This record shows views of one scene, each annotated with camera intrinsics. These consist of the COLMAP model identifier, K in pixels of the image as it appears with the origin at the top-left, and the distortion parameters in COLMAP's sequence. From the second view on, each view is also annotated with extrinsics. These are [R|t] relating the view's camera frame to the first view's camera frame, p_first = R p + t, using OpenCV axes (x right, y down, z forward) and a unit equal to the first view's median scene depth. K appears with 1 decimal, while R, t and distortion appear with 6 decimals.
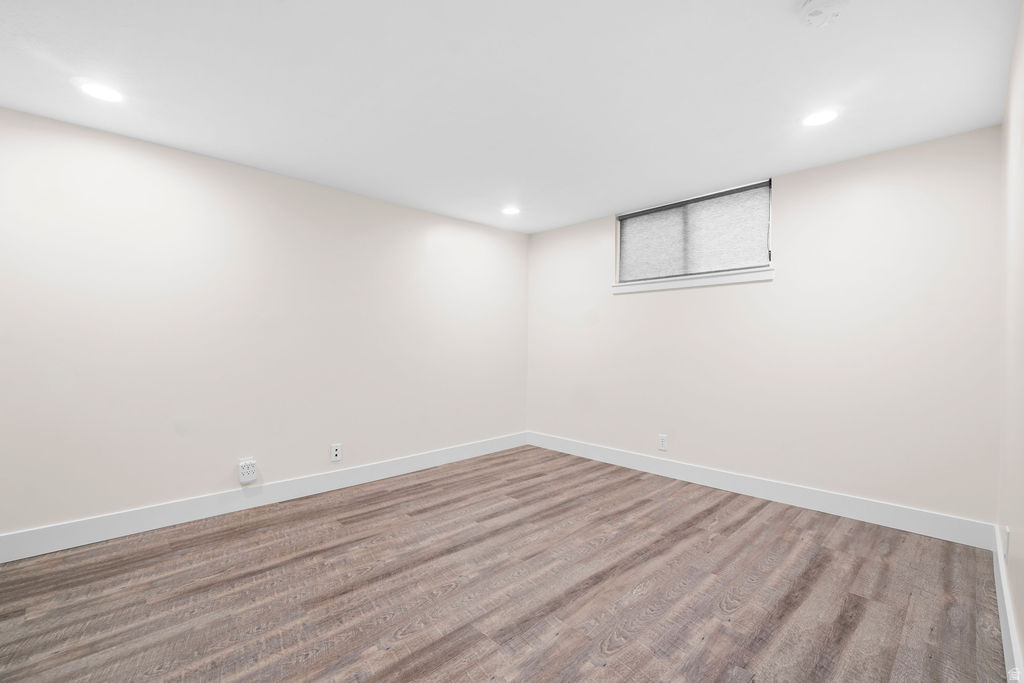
lens RADIAL K [[448.3, 0, 512.8], [0, 448.3, 341.1], [0, 0, 1]] dist [-0.000641, 0.002320]
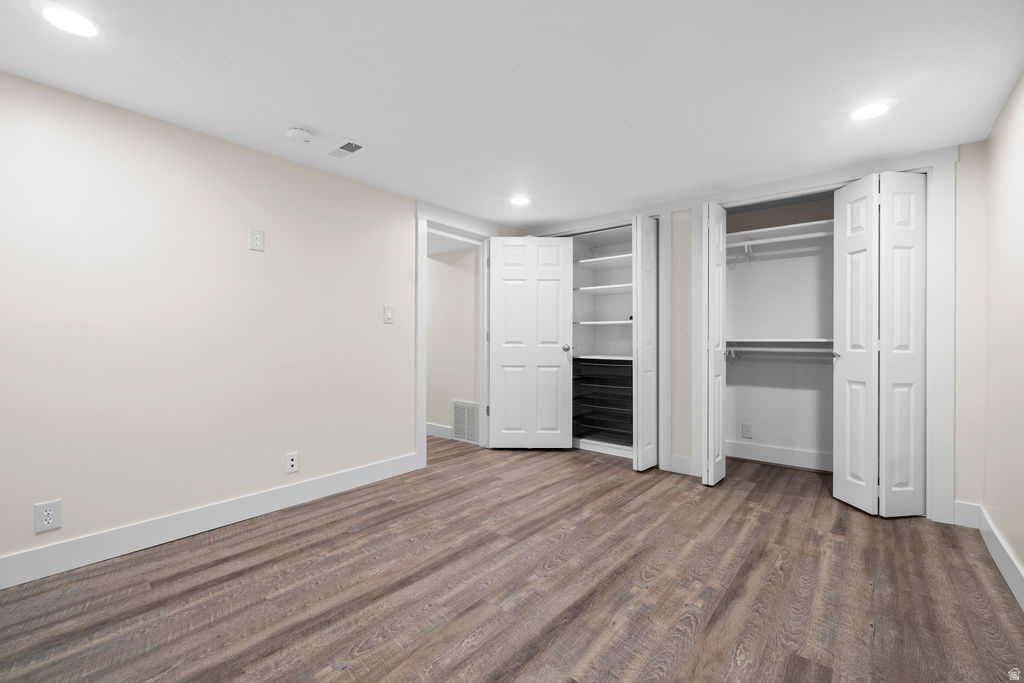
lens RADIAL K [[448.3, 0, 511.4], [0, 448.3, 340.3], [0, 0, 1]] dist [-0.000641, 0.002320]
pose [[-0.993329, -0.008344, -0.115013, 0.077017], [-0.008505, 0.999963, 0.000904, 0.004587], [0.115001, 0.001876, -0.993364, 2.016015]]
